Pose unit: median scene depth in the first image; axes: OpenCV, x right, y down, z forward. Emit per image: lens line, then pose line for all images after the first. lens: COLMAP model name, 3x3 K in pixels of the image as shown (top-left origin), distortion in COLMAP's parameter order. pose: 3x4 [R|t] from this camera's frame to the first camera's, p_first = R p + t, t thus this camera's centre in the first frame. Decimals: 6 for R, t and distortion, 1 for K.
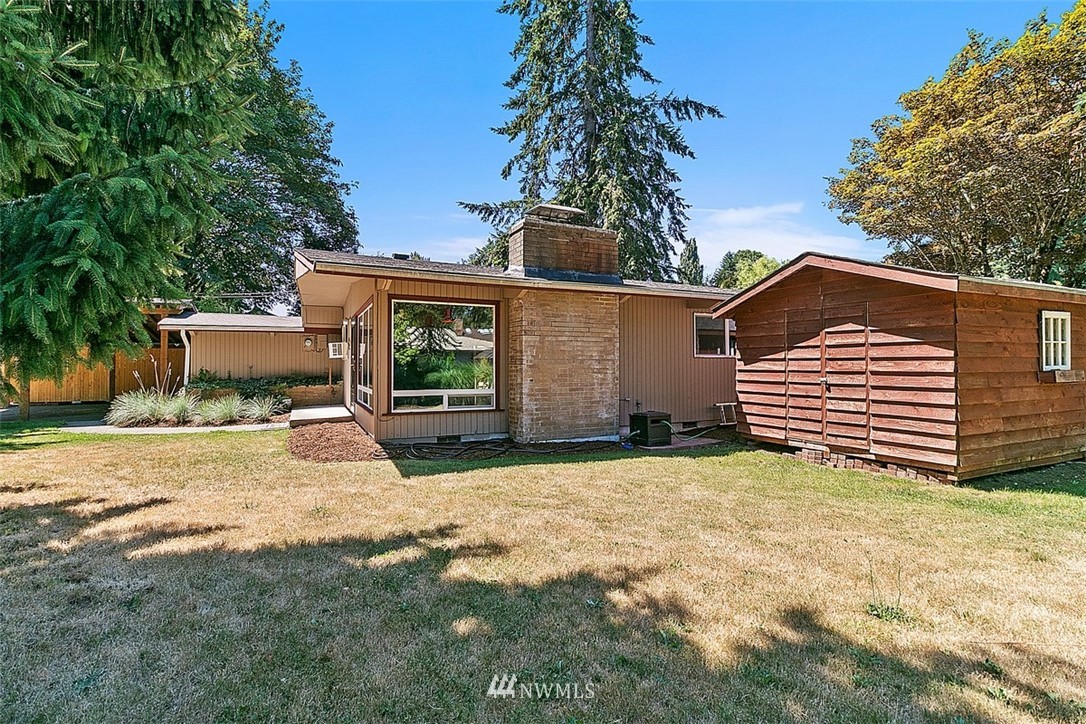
lens RADIAL K [[505.7, 0, 552.7], [0, 505.7, 359.2], [0, 0, 1]] dist [0.000662, 0.001562]
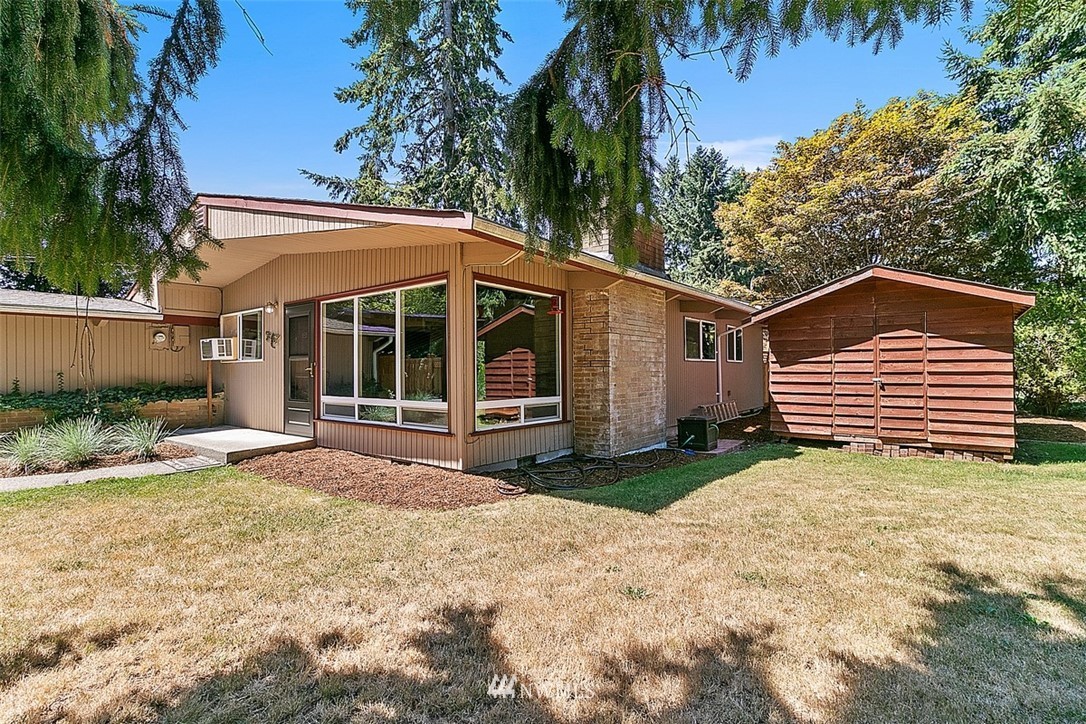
lens RADIAL K [[505.7, 0, 543.2], [0, 505.7, 368.5], [0, 0, 1]] dist [0.000662, 0.001562]
pose [[0.897002, -0.001567, 0.442025, -0.579756], [-0.000798, 0.999986, 0.005165, 0.009540], [-0.442027, -0.004986, 0.896988, 0.296398]]
